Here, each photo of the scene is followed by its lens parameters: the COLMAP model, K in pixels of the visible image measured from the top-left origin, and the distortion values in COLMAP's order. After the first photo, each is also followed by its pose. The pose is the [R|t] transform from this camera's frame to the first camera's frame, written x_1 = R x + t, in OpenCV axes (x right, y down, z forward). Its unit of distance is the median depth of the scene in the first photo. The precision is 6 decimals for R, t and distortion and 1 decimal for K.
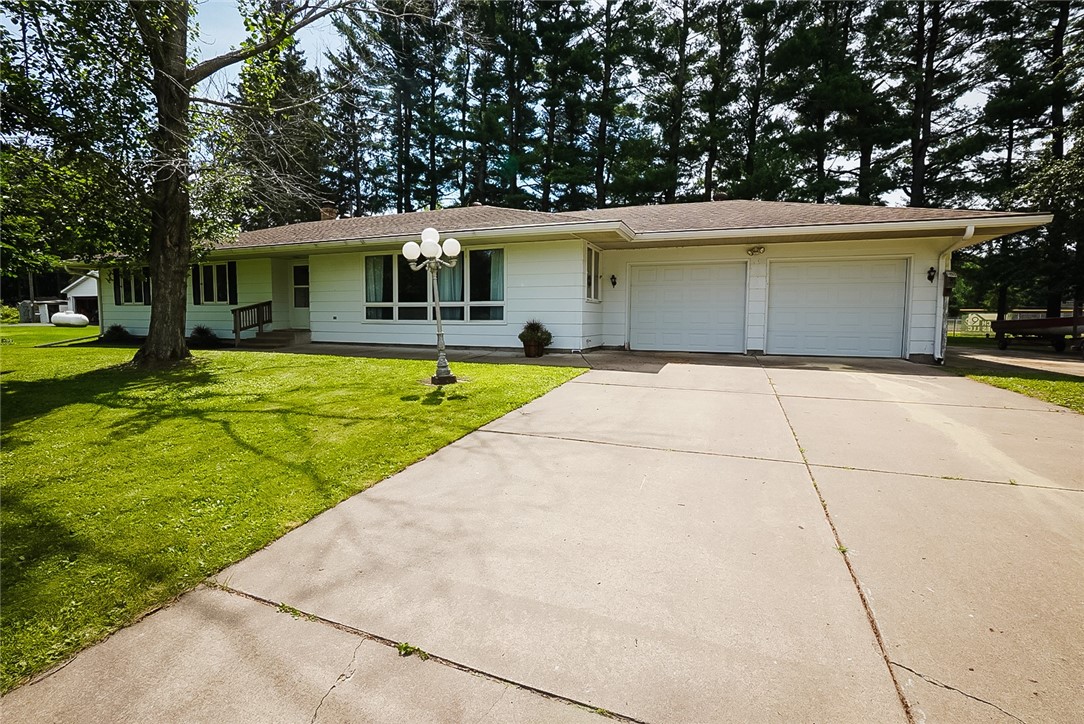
lens RADIAL K [[472.4, 0, 543.6], [0, 472.4, 357.2], [0, 0, 1]] dist [-0.003265, 0.000017]
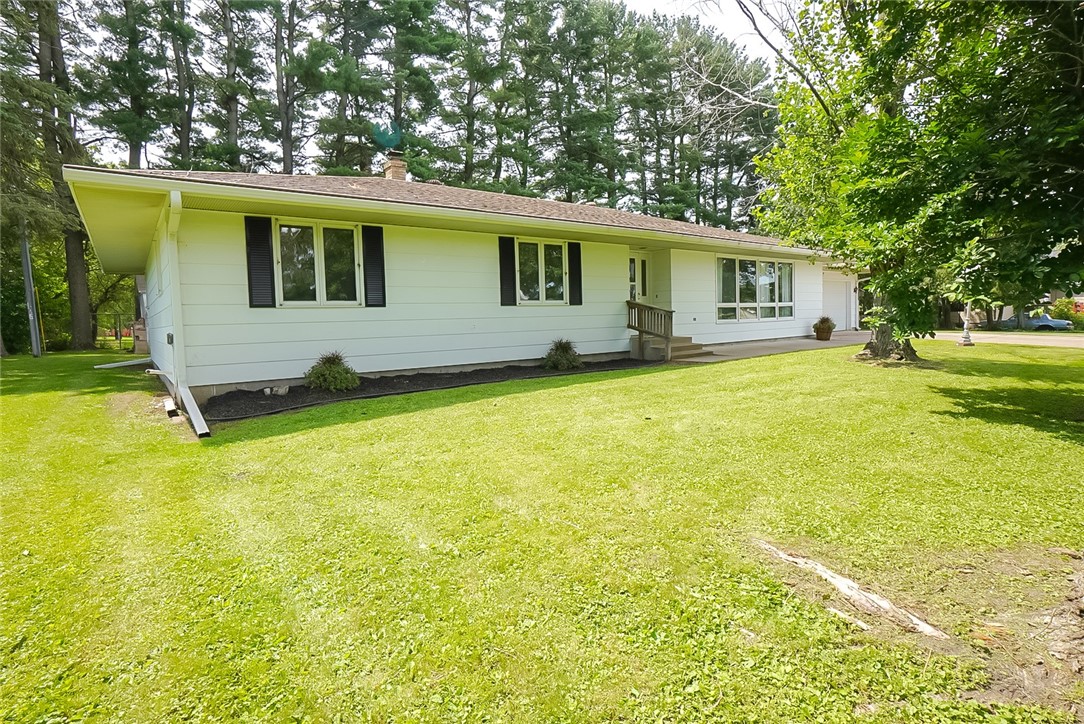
lens RADIAL K [[516.6, 0, 541.7], [0, 516.6, 360.4], [0, 0, 1]] dist [-0.000410, -0.000009]
pose [[0.481156, -0.087820, 0.872225, -1.652101], [0.105921, 0.993504, 0.041601, -0.087770], [-0.870212, 0.072370, 0.487333, 0.882319]]
